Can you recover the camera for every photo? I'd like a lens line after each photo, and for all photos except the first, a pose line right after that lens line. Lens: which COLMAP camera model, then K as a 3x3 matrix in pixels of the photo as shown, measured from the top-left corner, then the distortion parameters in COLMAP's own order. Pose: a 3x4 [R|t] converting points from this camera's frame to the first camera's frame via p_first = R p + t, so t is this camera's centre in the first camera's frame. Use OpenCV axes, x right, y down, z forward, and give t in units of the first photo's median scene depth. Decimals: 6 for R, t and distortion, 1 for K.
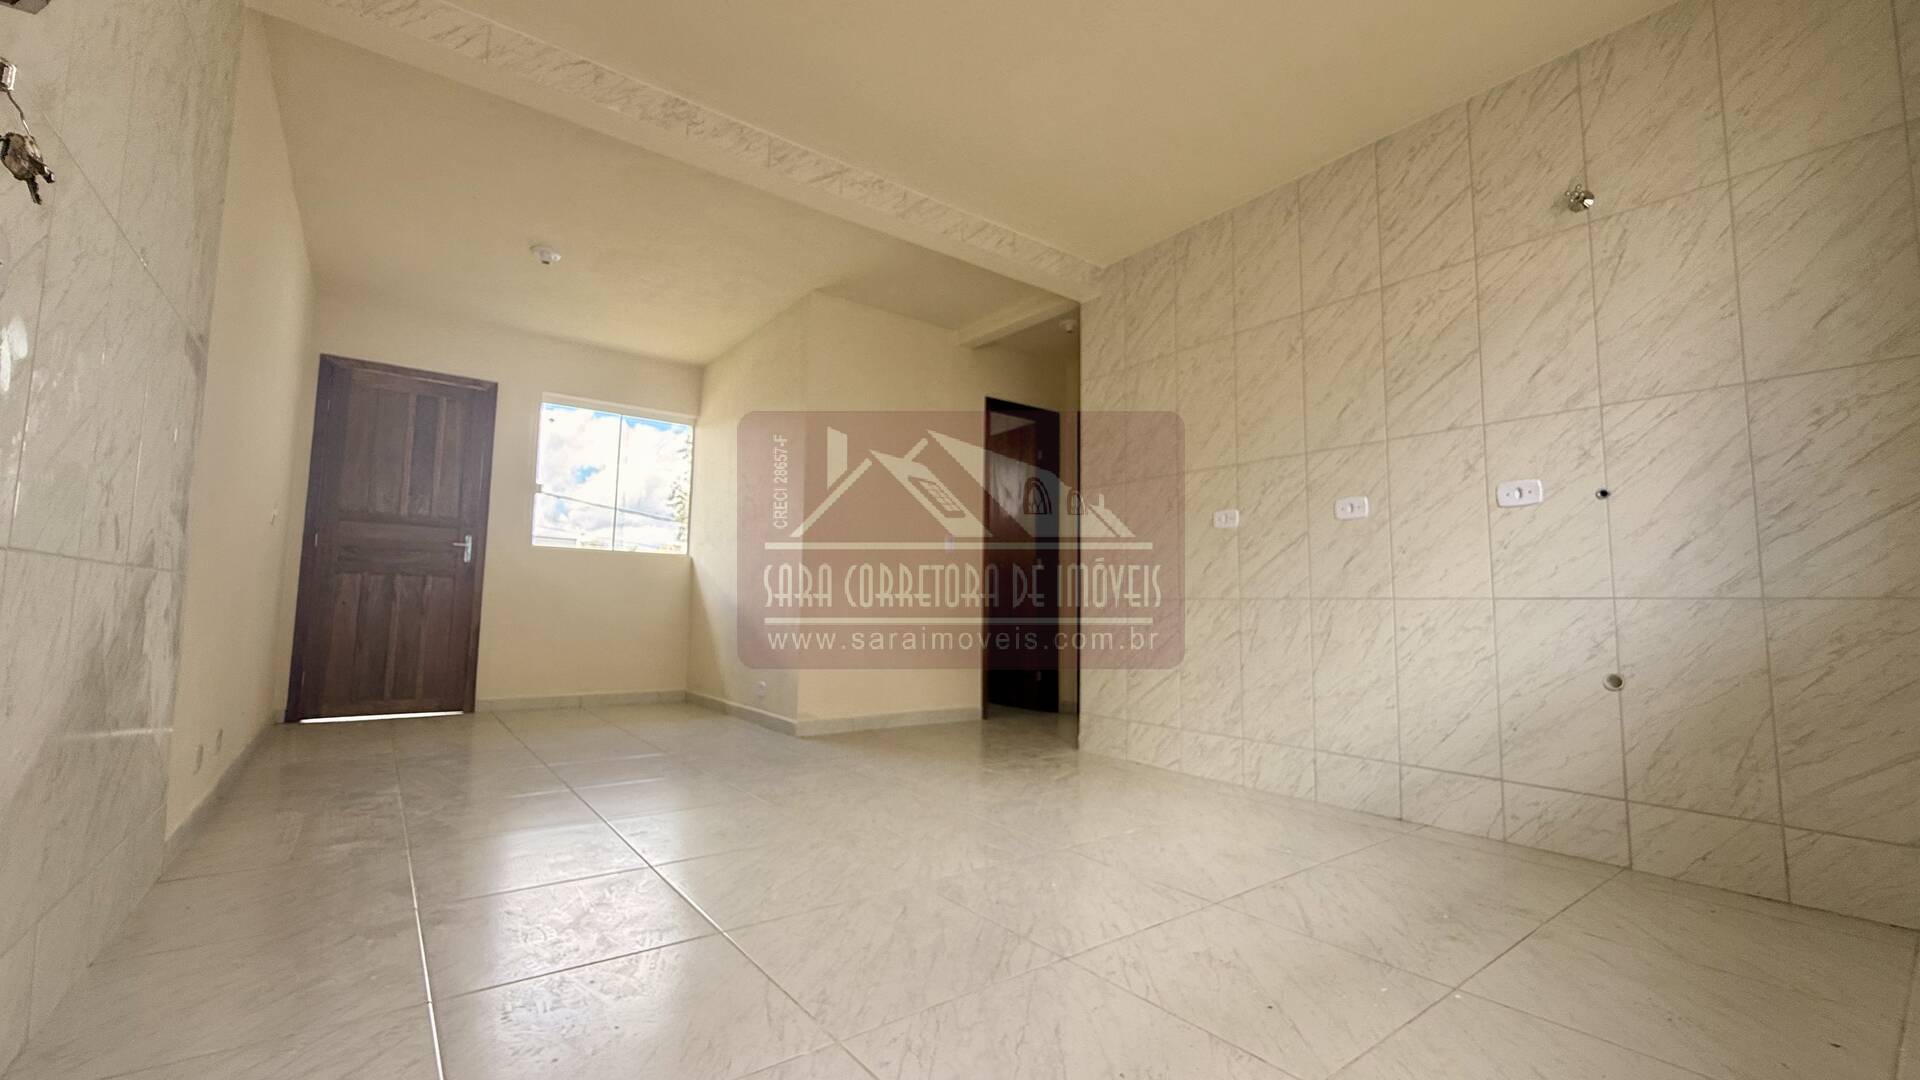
lens RADIAL K [[771.9, 0, 960.0], [0, 771.9, 540.0], [0, 0, 1]] dist [-0.000628, 0.000801]
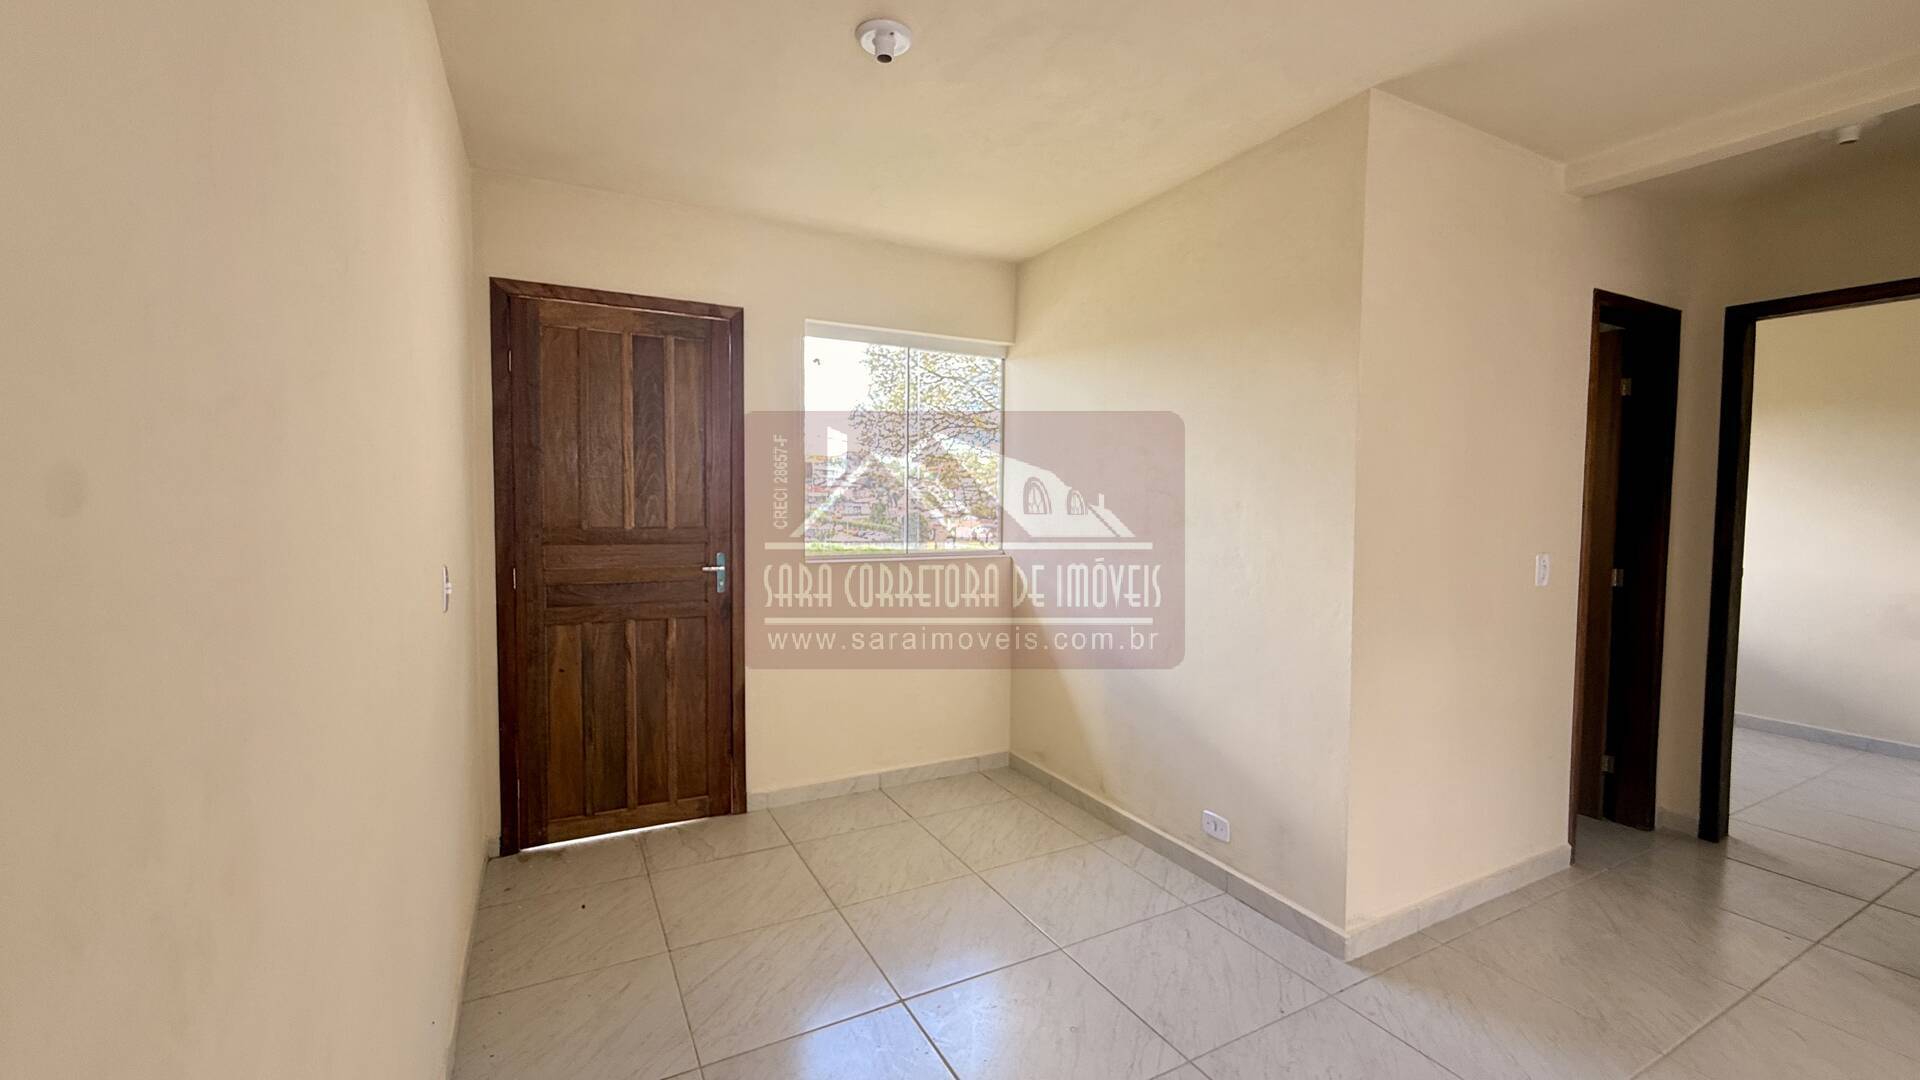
lens RADIAL K [[771.9, 0, 960.0], [0, 771.9, 540.0], [0, 0, 1]] dist [-0.000628, 0.000801]
pose [[0.986640, 0.000017, -0.162917, -0.319285], [0.022381, 0.990505, 0.135645, -0.097247], [0.161373, -0.137479, 0.977271, 0.383054]]
